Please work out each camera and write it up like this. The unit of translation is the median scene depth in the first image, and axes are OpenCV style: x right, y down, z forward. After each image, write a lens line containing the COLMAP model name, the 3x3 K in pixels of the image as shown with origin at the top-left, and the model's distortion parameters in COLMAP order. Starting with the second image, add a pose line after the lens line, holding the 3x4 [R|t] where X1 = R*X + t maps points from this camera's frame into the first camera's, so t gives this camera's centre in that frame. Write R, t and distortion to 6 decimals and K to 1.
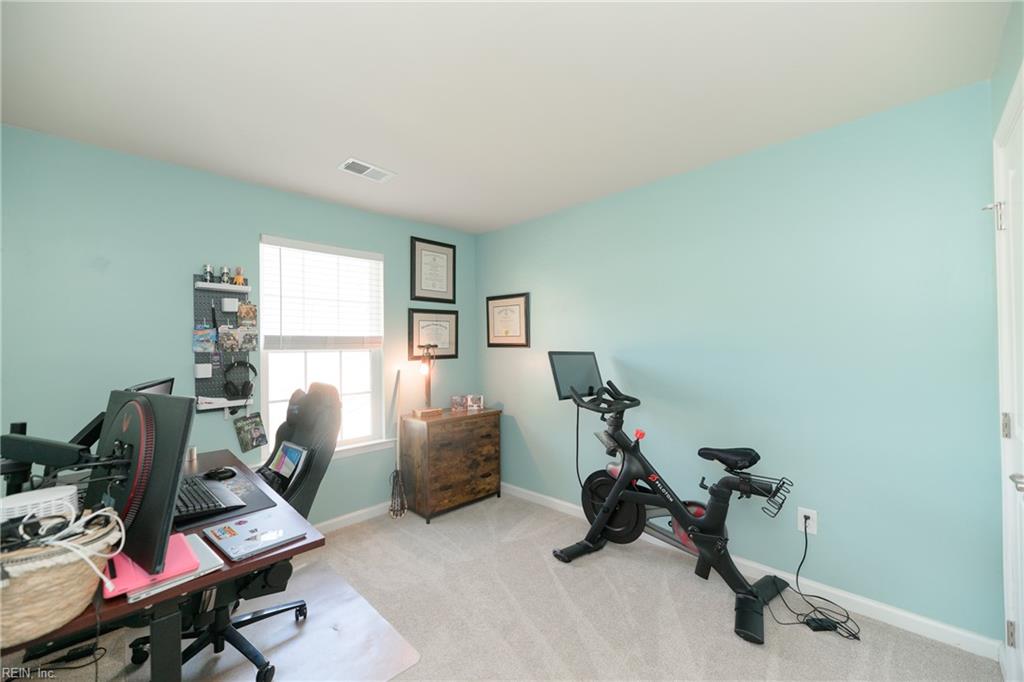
lens RADIAL K [[408.3, 0, 510.6], [0, 408.3, 343.4], [0, 0, 1]] dist [0.001982, -0.000313]
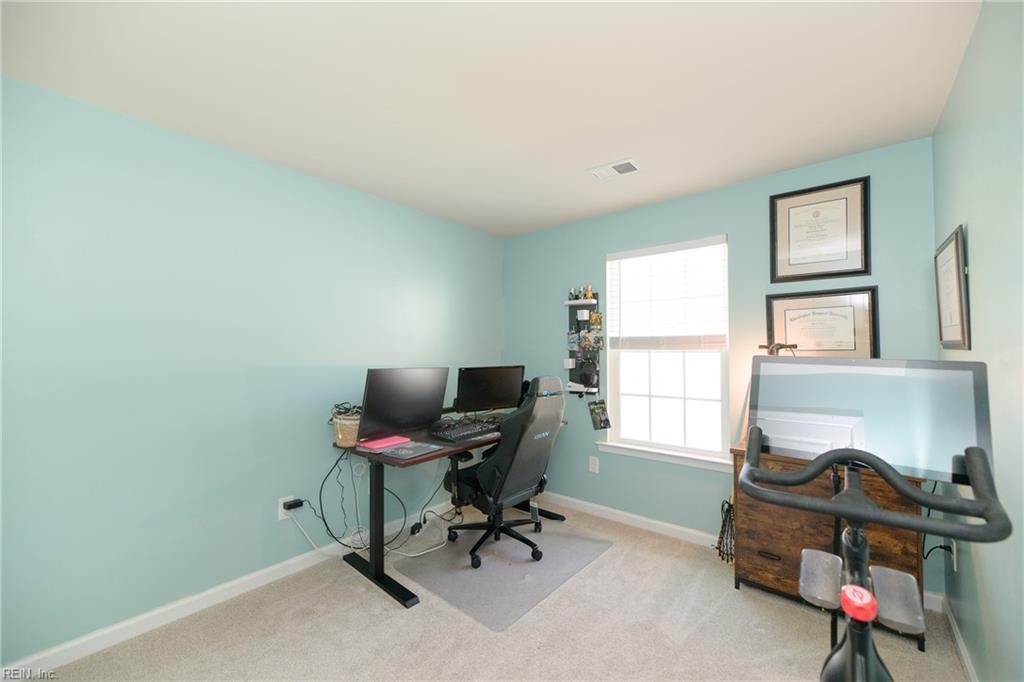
lens RADIAL K [[408.3, 0, 510.0], [0, 408.3, 338.7], [0, 0, 1]] dist [0.001982, -0.000313]
pose [[0.083472, -0.016804, -0.996368, 0.568785], [0.006126, 0.999848, -0.016349, 0.002679], [0.996491, -0.004739, 0.083563, 0.604354]]
